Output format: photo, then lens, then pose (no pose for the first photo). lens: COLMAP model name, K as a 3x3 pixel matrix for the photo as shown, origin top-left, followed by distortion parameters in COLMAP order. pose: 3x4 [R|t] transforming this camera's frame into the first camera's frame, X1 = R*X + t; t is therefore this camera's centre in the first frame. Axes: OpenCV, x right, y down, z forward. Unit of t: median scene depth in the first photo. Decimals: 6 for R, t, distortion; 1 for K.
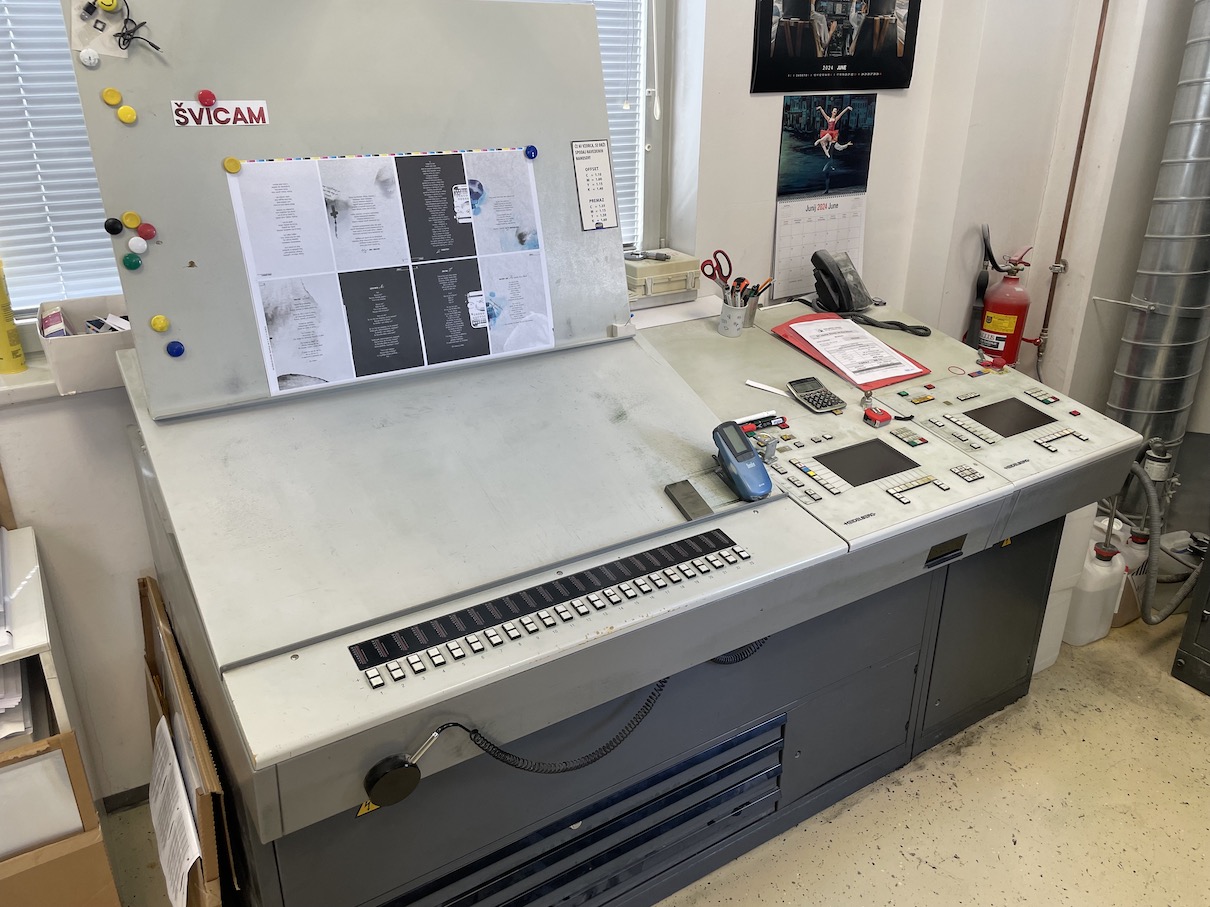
lens RADIAL K [[931.6, 0, 604.3], [0, 931.6, 456.0], [0, 0, 1]] dist [0.035969, -0.053946]
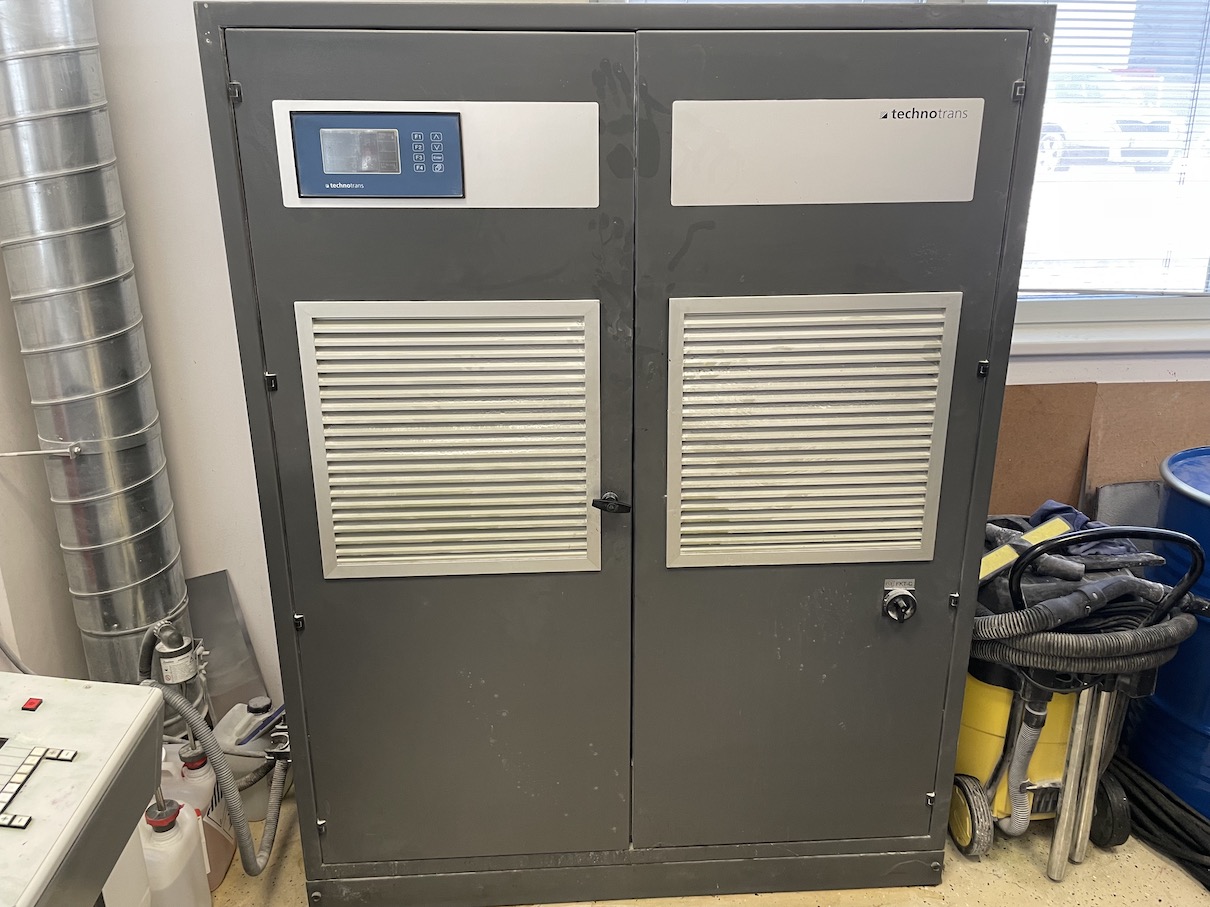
lens RADIAL K [[931.6, 0, 607.0], [0, 931.6, 445.9], [0, 0, 1]] dist [0.035969, -0.053946]
pose [[0.471420, -0.288262, 0.833468, 0.200530], [0.341770, 0.930935, 0.128662, -0.116318], [-0.812992, 0.224200, 0.537381, 0.321621]]
